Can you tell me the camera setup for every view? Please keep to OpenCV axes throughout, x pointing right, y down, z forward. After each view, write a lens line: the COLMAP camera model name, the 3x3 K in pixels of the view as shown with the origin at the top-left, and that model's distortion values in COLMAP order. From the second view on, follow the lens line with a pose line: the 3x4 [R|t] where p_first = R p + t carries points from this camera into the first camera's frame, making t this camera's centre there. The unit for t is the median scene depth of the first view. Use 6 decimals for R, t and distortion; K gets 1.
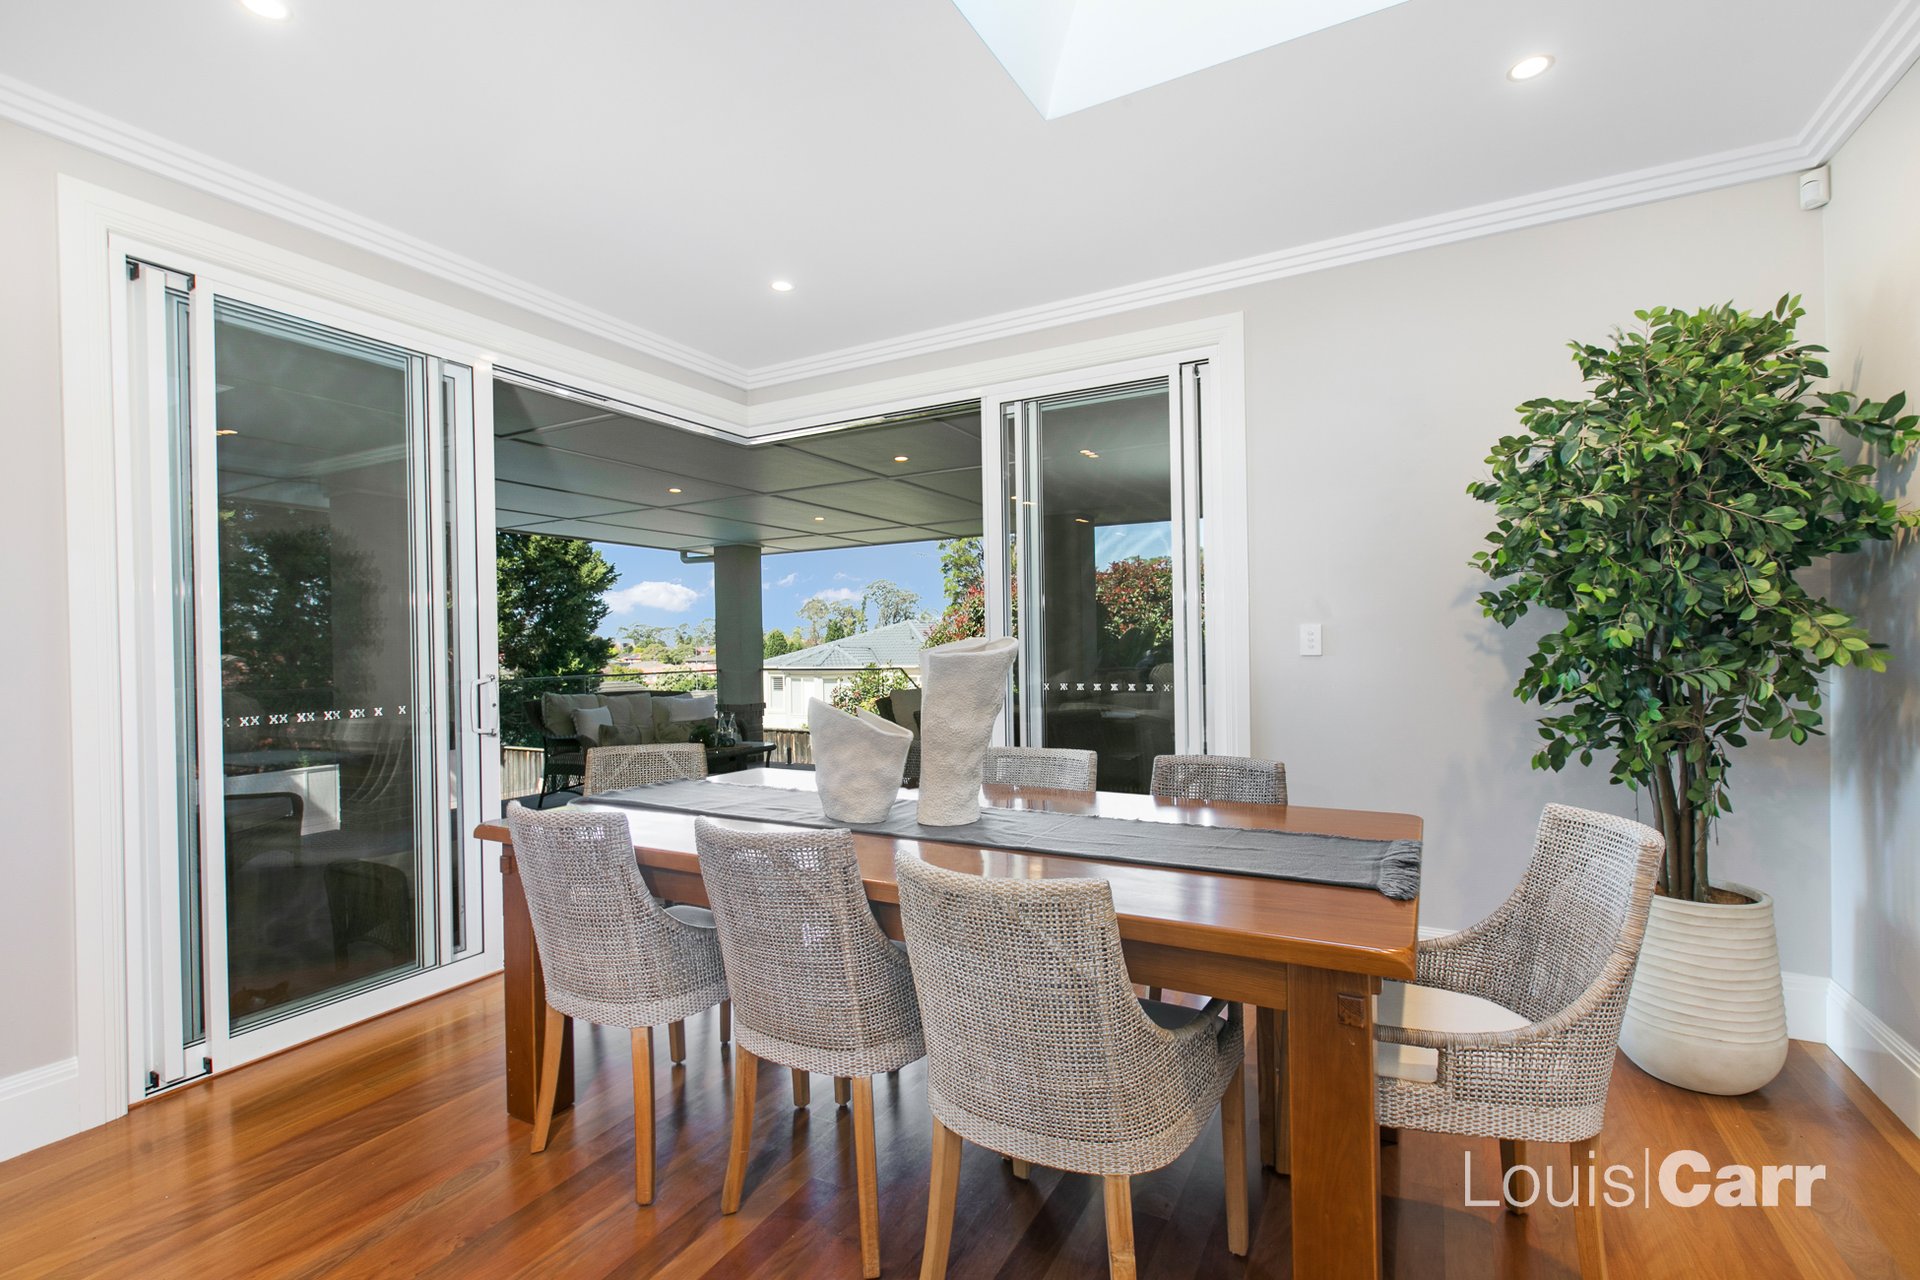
lens RADIAL K [[906.0, 0, 960.0], [0, 906.0, 640.0], [0, 0, 1]] dist [-0.000586, -0.000114]
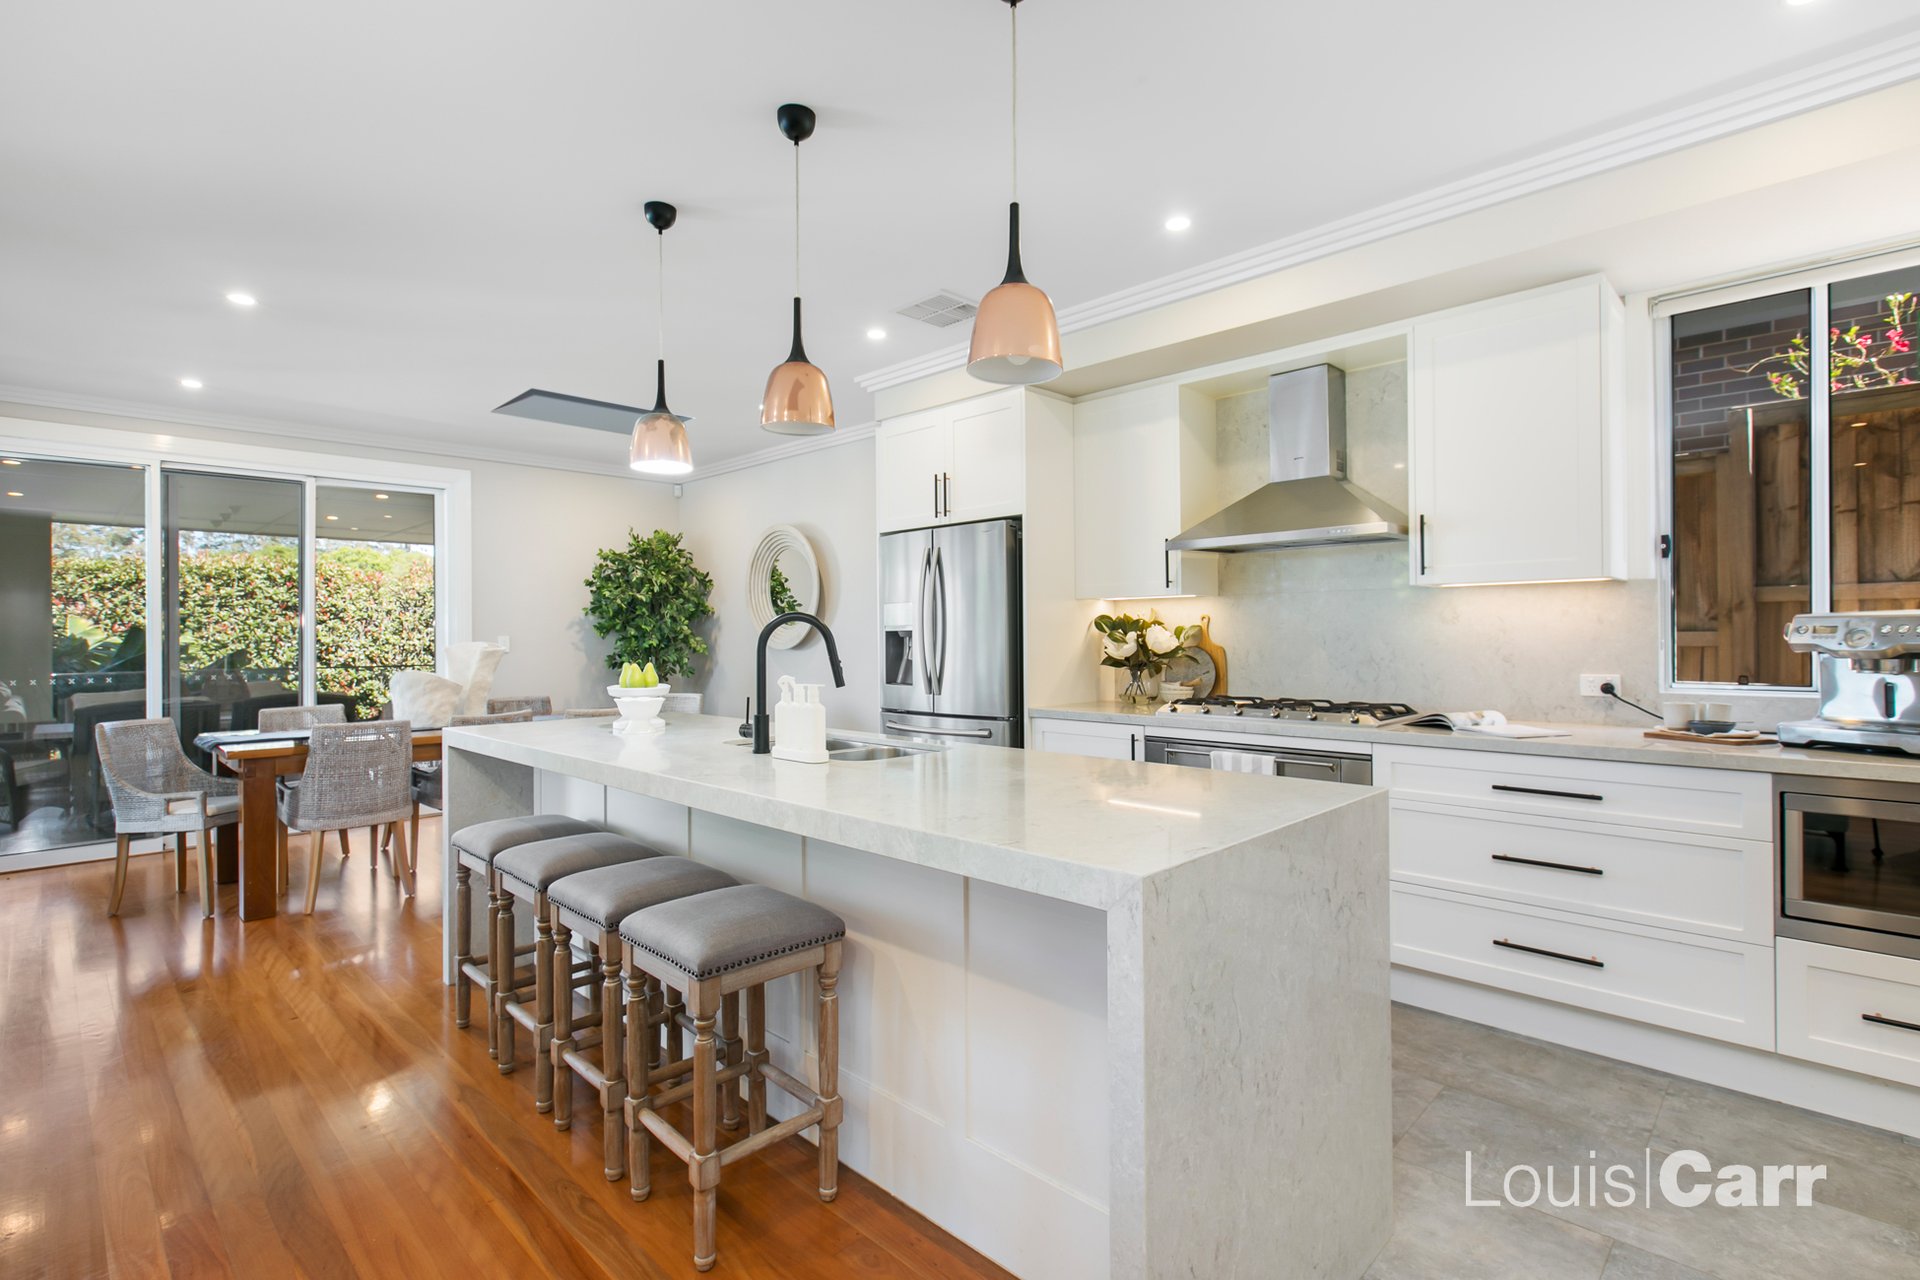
lens RADIAL K [[906.0, 0, 960.0], [0, 906.0, 640.0], [0, 0, 1]] dist [-0.000586, -0.000114]
pose [[0.298286, 0.019374, 0.954280, -1.768708], [0.001414, 0.999784, -0.020739, 0.048075], [-0.954476, 0.007536, 0.298194, -0.832233]]
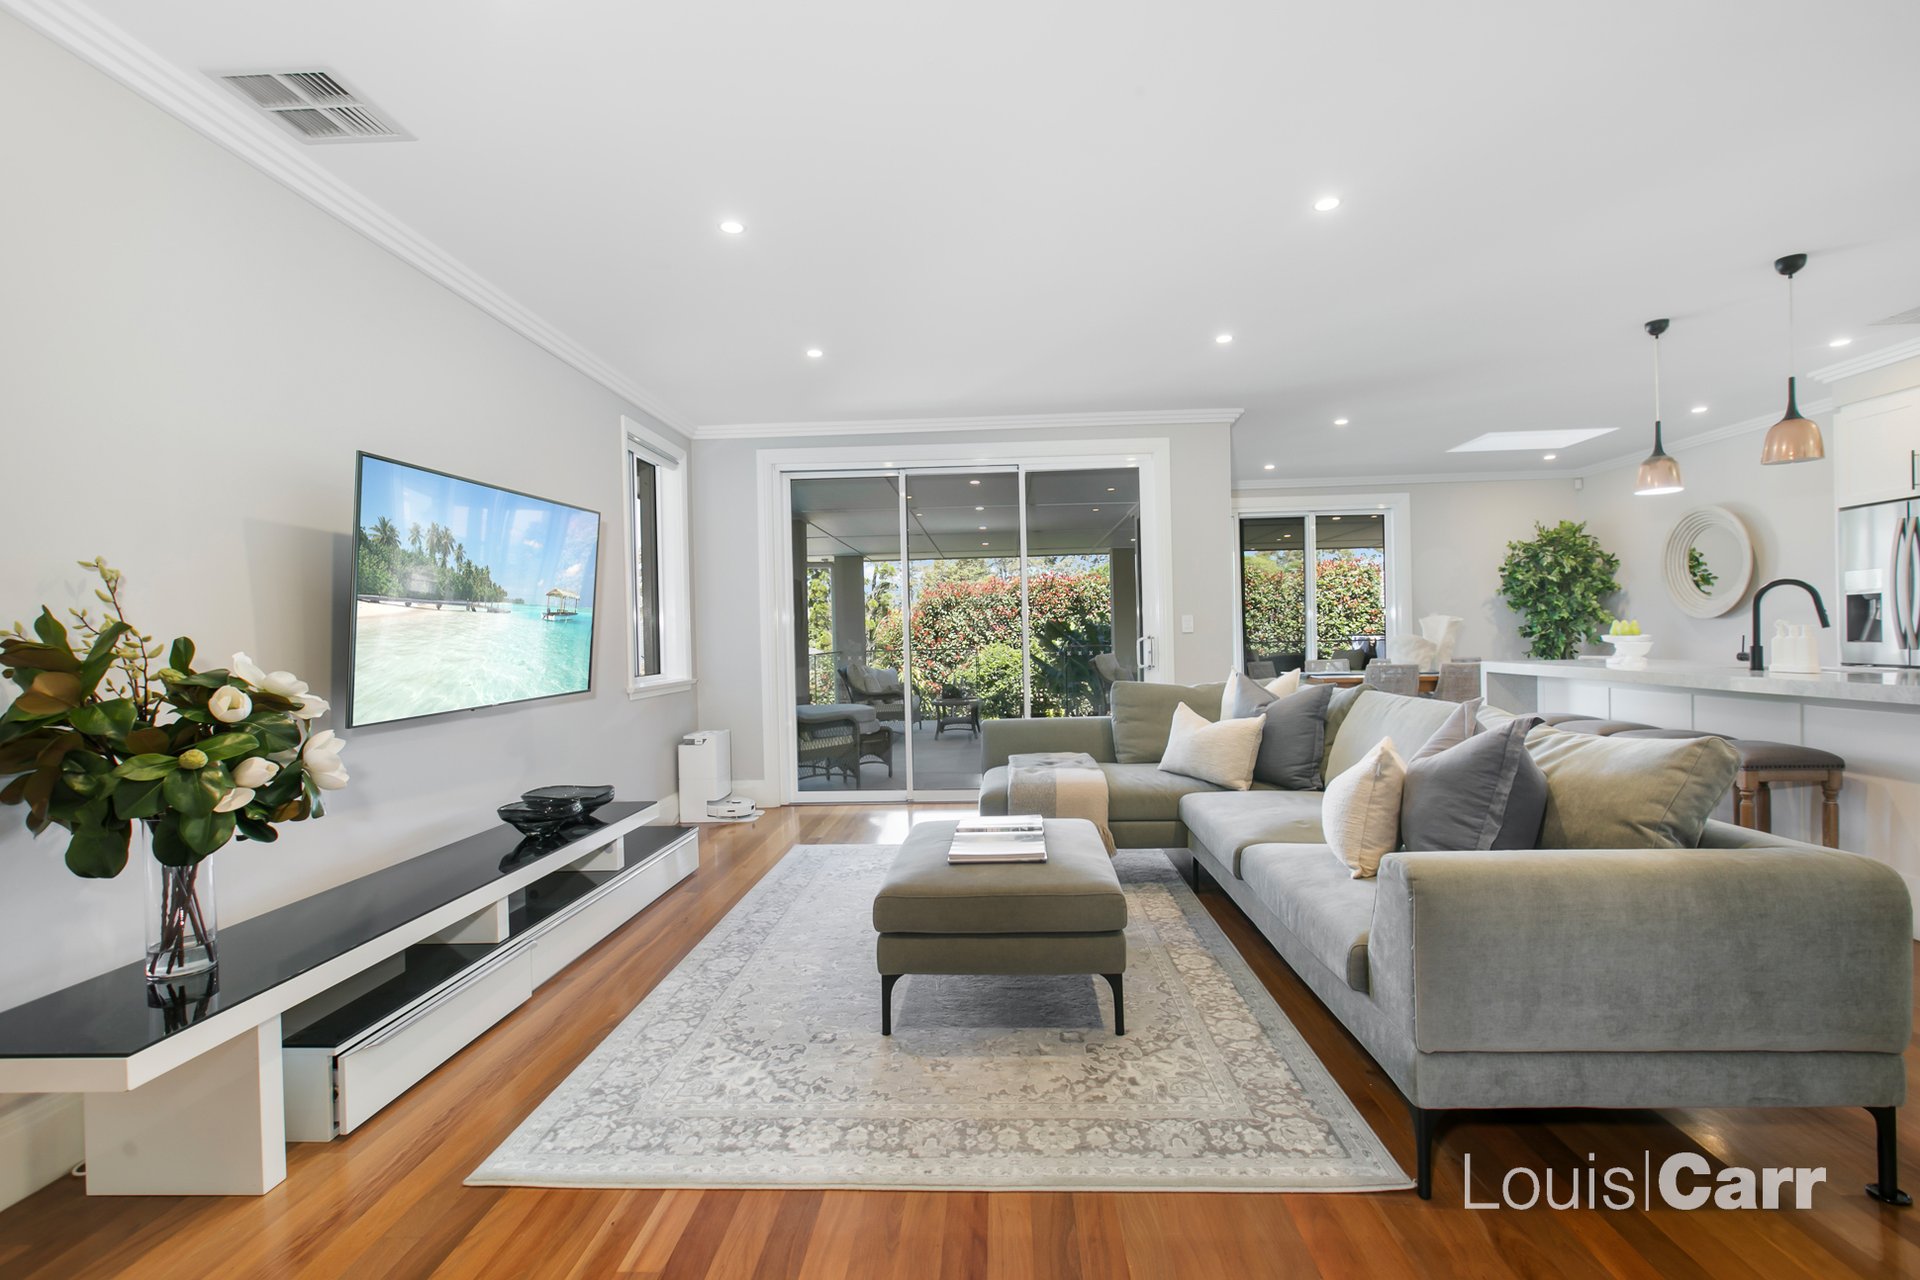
lens RADIAL K [[879.2, 0, 964.8], [0, 879.2, 648.9], [0, 0, 1]] dist [-0.000592, -0.000281]
pose [[0.909302, -0.002143, 0.416131, -2.820331], [0.000847, 0.999994, 0.003300, 0.112238], [-0.416136, -0.002648, 0.909299, -1.156524]]
